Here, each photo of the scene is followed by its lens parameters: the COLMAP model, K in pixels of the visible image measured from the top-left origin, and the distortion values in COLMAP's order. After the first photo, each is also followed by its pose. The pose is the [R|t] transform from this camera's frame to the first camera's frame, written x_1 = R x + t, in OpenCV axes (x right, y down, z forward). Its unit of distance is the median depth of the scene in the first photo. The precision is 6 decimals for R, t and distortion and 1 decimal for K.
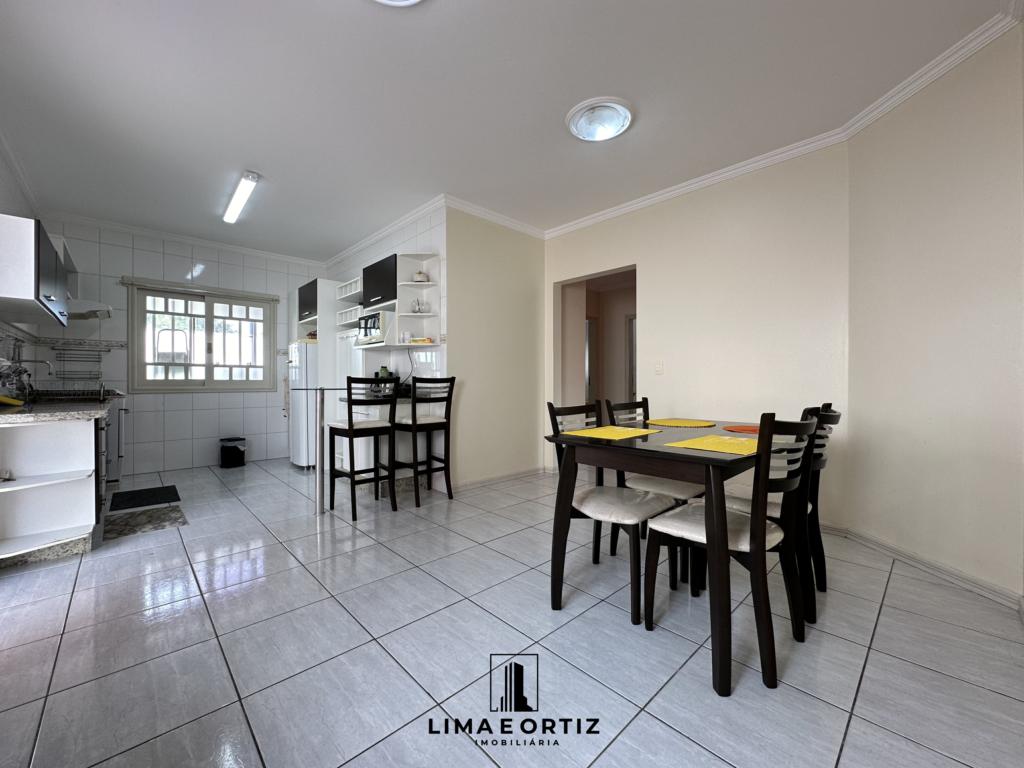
lens RADIAL K [[408.7, 0, 512.0], [0, 408.7, 383.6], [0, 0, 1]] dist [-0.006723, 0.002692]
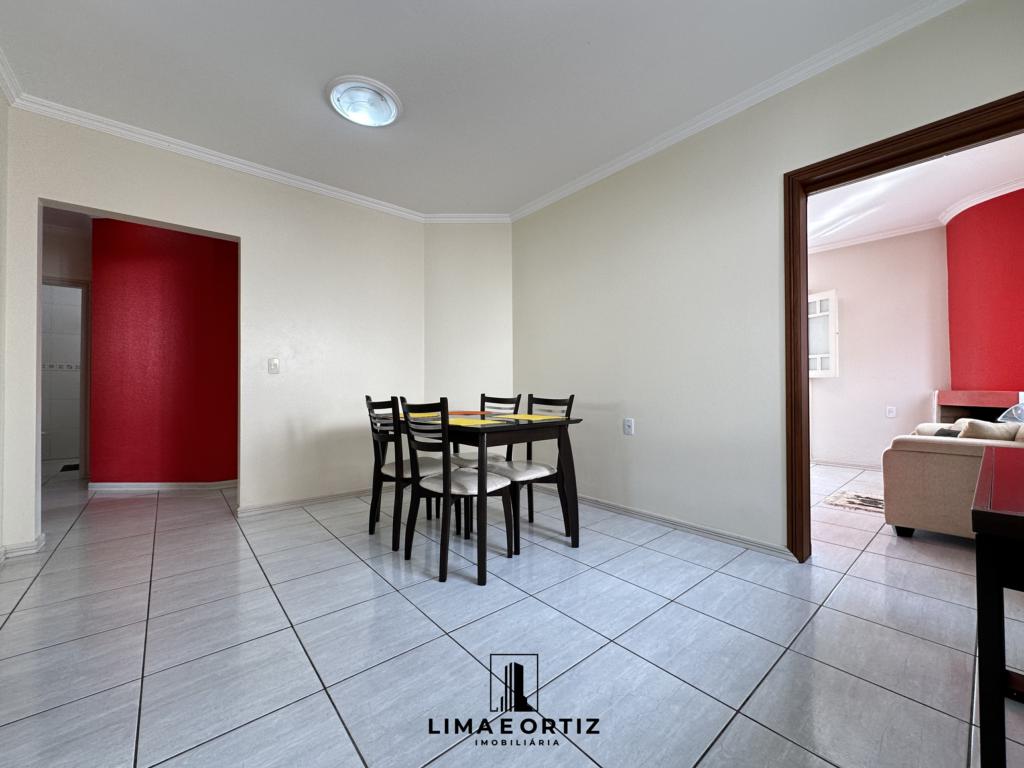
lens RADIAL K [[408.7, 0, 514.1], [0, 408.7, 389.6], [0, 0, 1]] dist [-0.006723, 0.002692]
pose [[0.050820, -0.000347, 0.998708, -0.991200], [0.010878, 0.999941, -0.000206, 0.032427], [-0.998649, 0.010874, 0.050820, 0.865726]]
